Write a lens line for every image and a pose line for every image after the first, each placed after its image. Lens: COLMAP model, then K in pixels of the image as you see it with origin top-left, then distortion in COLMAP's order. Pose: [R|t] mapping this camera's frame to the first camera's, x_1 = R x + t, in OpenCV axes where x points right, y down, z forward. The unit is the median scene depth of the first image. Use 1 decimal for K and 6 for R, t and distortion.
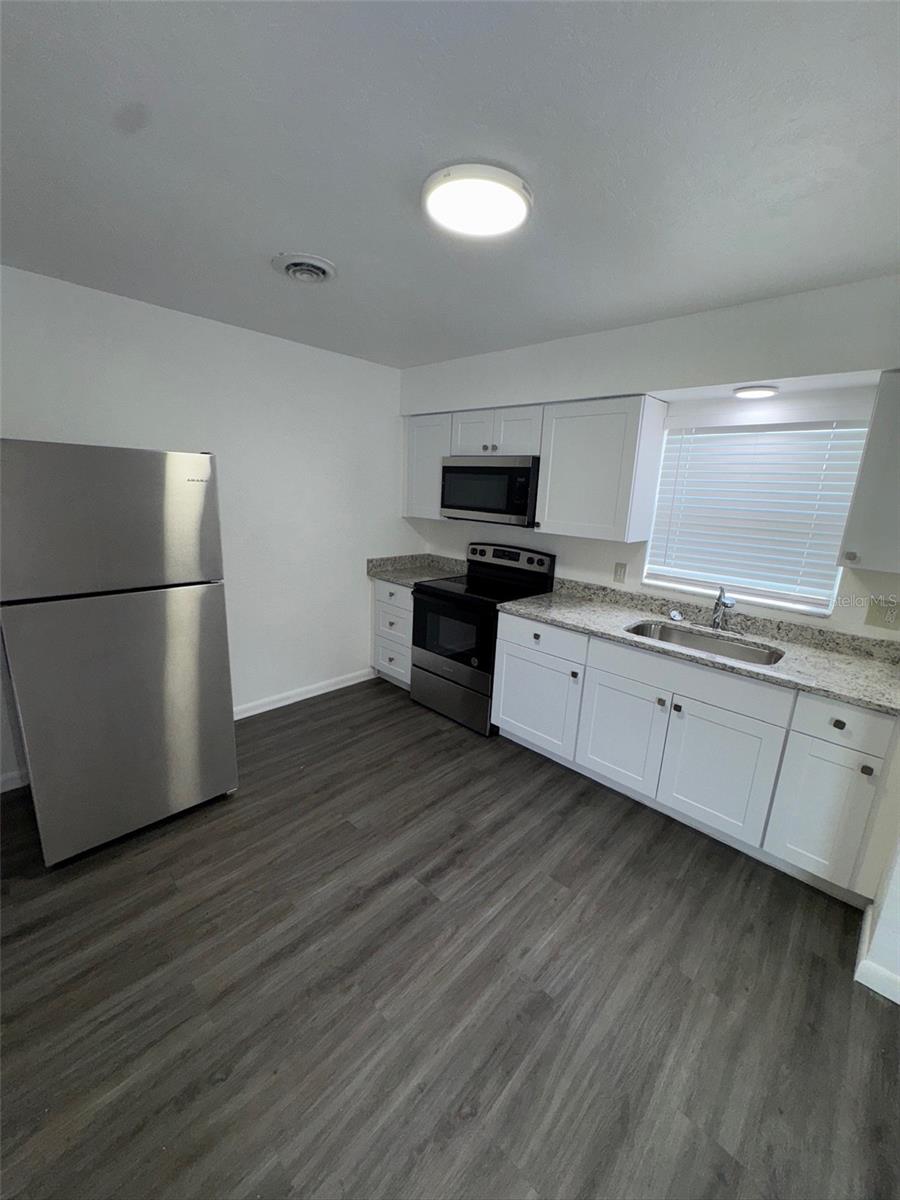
lens RADIAL K [[482.1, 0, 456.3], [0, 482.1, 600.3], [0, 0, 1]] dist [-0.002954, -0.000136]
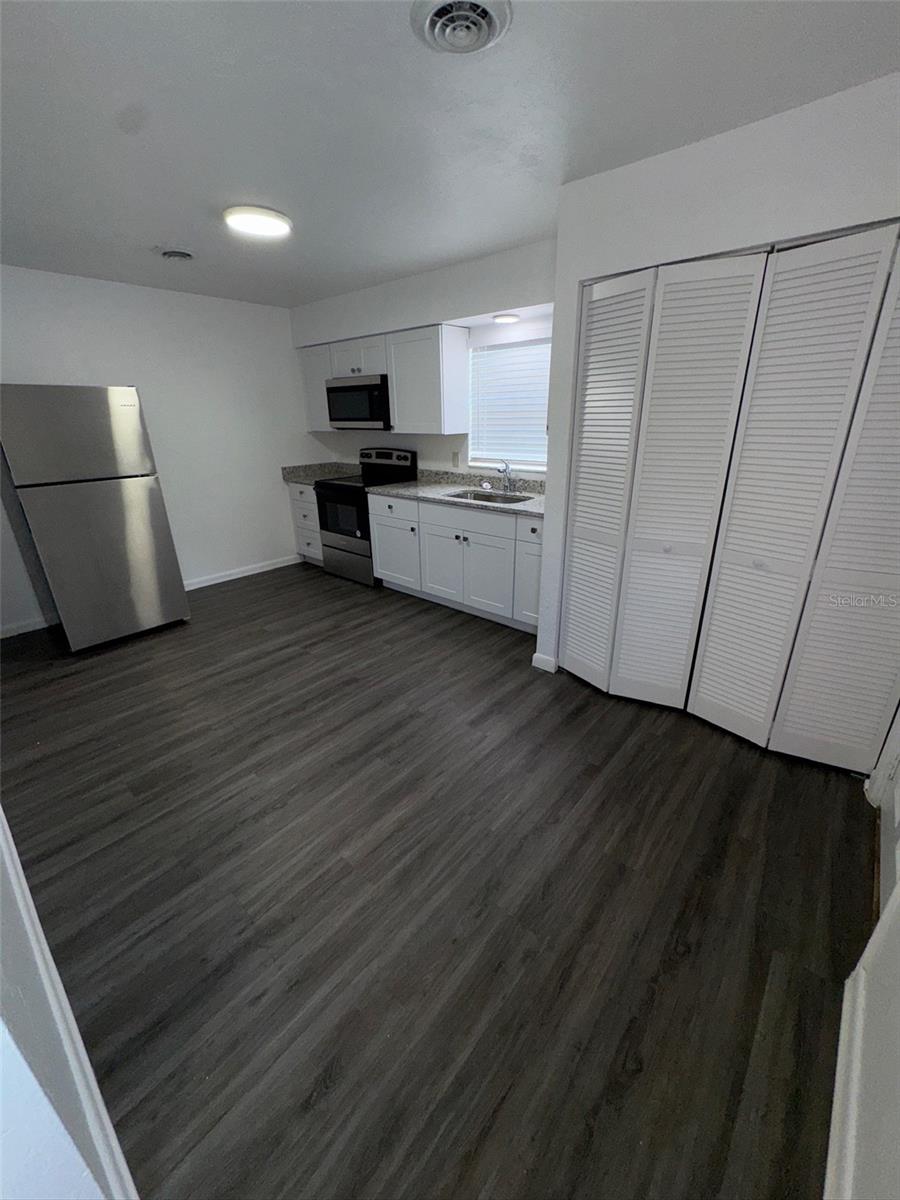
lens RADIAL K [[482.1, 0, 456.3], [0, 482.1, 600.3], [0, 0, 1]] dist [-0.002954, -0.000136]
pose [[0.997209, -0.072130, 0.019259, 0.284453], [0.068793, 0.987998, 0.138303, 0.148004], [-0.029003, -0.136592, 0.990203, -0.416281]]
